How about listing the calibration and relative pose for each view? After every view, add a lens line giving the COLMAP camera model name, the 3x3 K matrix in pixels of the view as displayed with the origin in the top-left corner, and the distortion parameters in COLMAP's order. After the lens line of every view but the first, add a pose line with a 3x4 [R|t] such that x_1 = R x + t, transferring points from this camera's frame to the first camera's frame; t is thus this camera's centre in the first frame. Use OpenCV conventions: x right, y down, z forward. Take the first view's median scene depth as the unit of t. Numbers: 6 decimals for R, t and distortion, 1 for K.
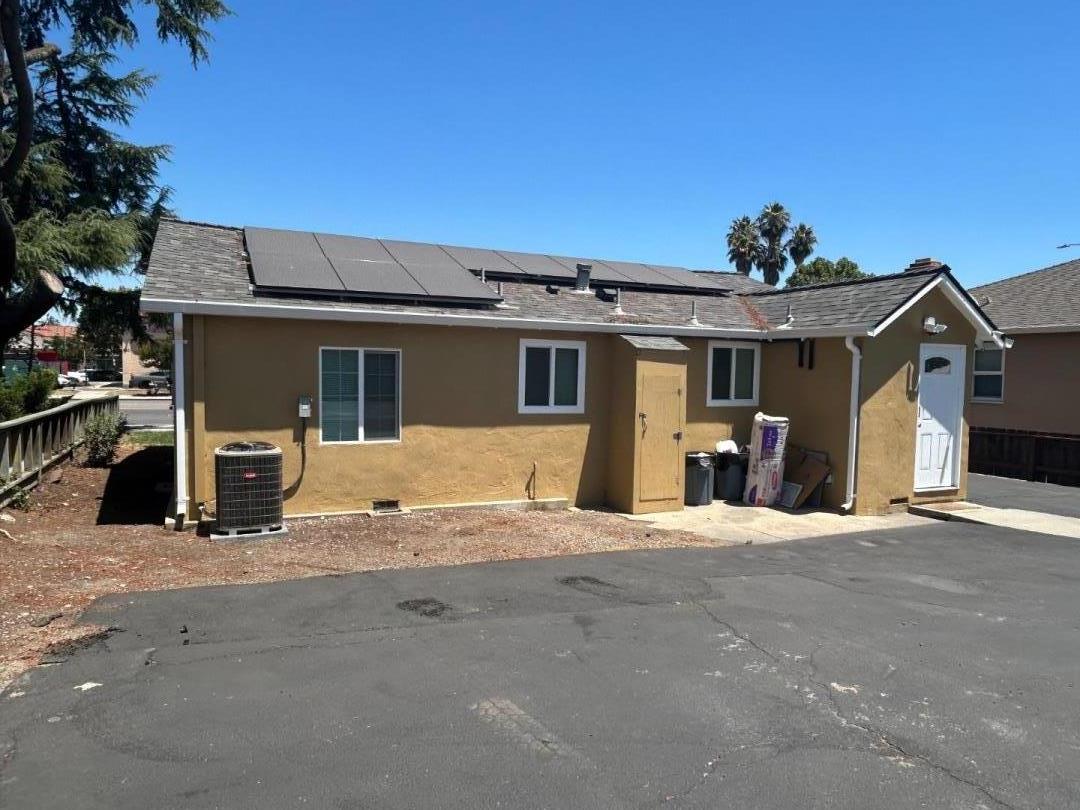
lens RADIAL K [[736.7, 0, 540.0], [0, 736.7, 405.0], [0, 0, 1]] dist [0.003557, 0.000985]
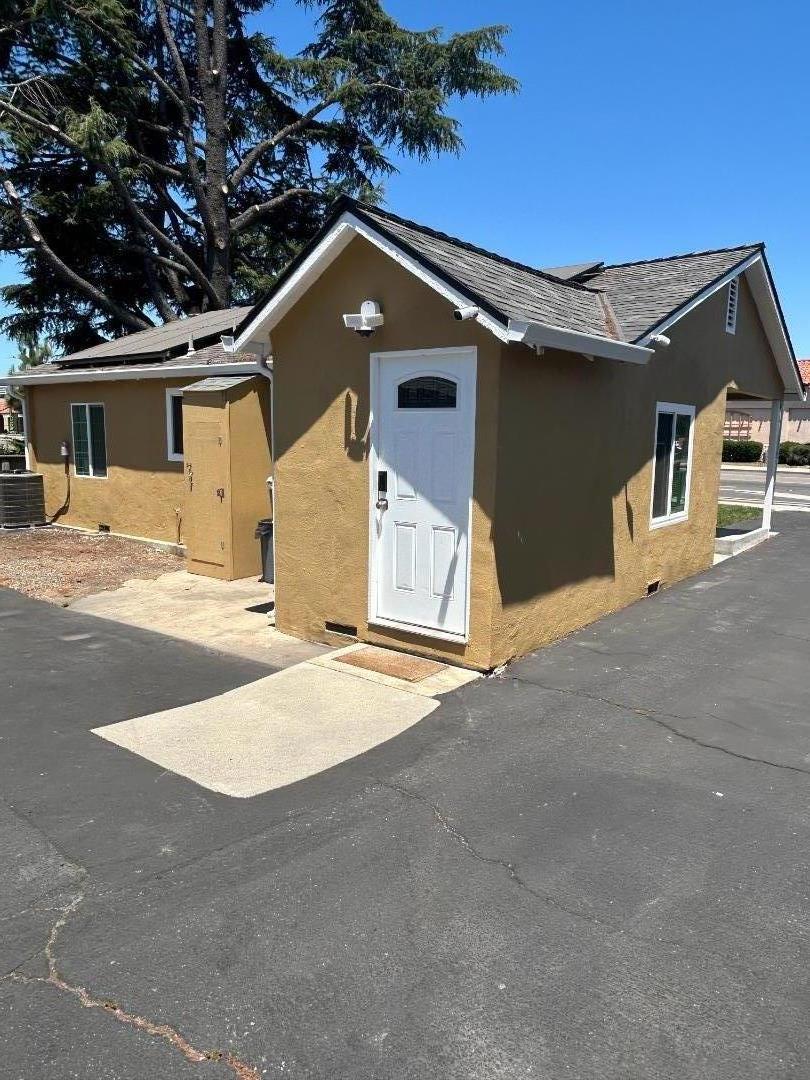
lens RADIAL K [[736.7, 0, 404.5], [0, 736.7, 528.1], [0, 0, 1]] dist [0.003557, 0.000985]
pose [[0.475726, 0.106177, -0.873162, 1.037256], [-0.051694, 0.994347, 0.092749, -0.007583], [0.878073, 0.001014, 0.478525, 0.777508]]
